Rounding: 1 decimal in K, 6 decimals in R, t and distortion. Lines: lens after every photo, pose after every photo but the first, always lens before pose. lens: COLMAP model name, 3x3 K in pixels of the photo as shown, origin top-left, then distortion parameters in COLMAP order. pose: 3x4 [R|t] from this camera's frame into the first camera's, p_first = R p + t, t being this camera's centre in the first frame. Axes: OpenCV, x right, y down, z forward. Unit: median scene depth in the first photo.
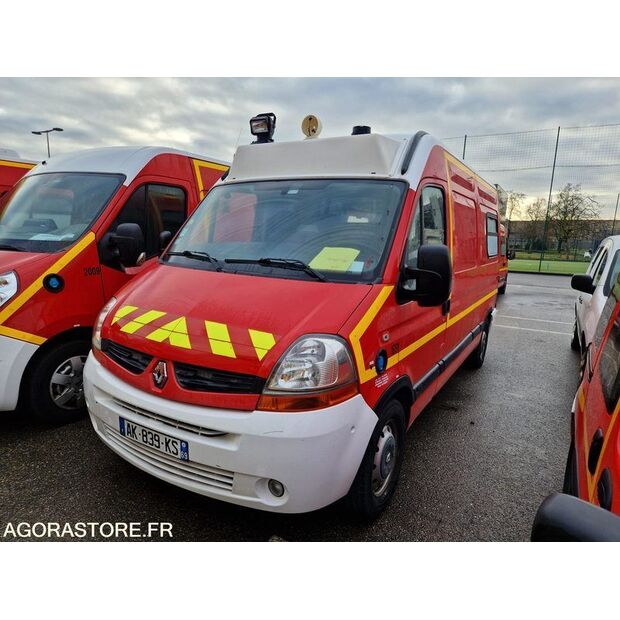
lens RADIAL K [[411.2, 0, 314.9], [0, 411.2, 308.7], [0, 0, 1]] dist [0.058240, -0.037642]
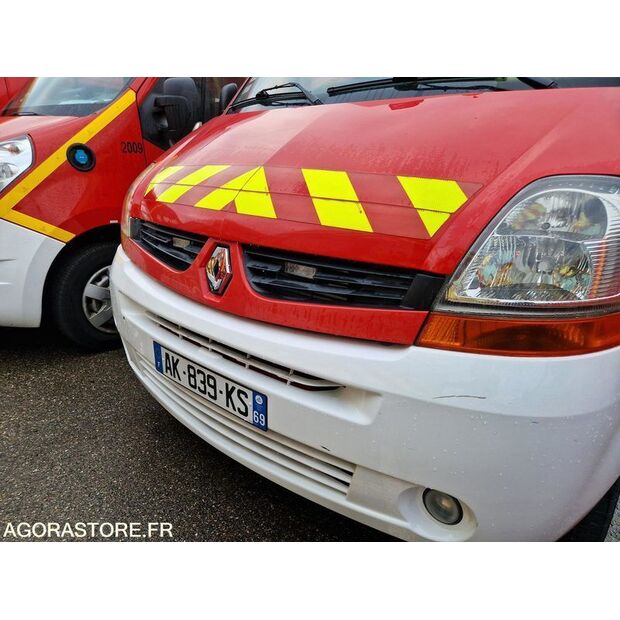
lens RADIAL K [[411.2, 0, 305.3], [0, 411.2, 310.0], [0, 0, 1]] dist [0.058240, -0.037642]
pose [[0.986311, 0.058997, -0.153979, -0.175996], [-0.039777, 0.991353, 0.125045, 0.140164], [0.160025, -0.117208, 0.980130, 0.487254]]
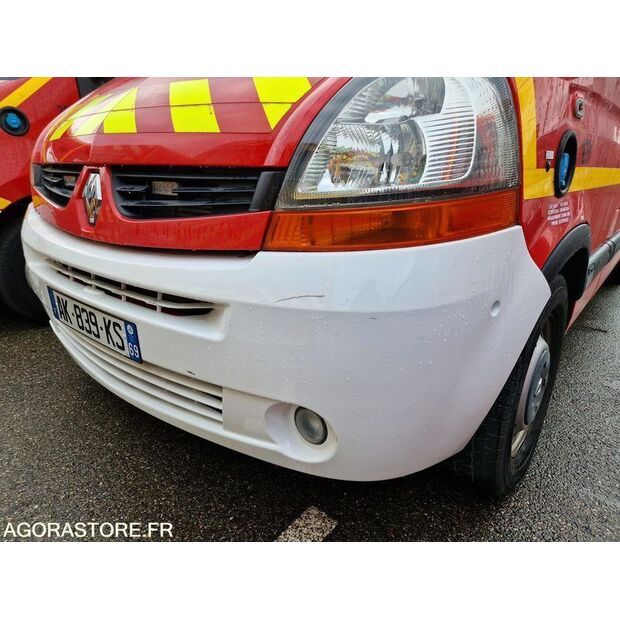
lens RADIAL K [[411.2, 0, 305.6], [0, 411.2, 310.9], [0, 0, 1]] dist [0.058240, -0.037642]
pose [[0.985874, 0.029997, -0.164782, -0.025931], [-0.005981, 0.989509, 0.144351, 0.222025], [0.167384, -0.141326, 0.975710, 0.528670]]
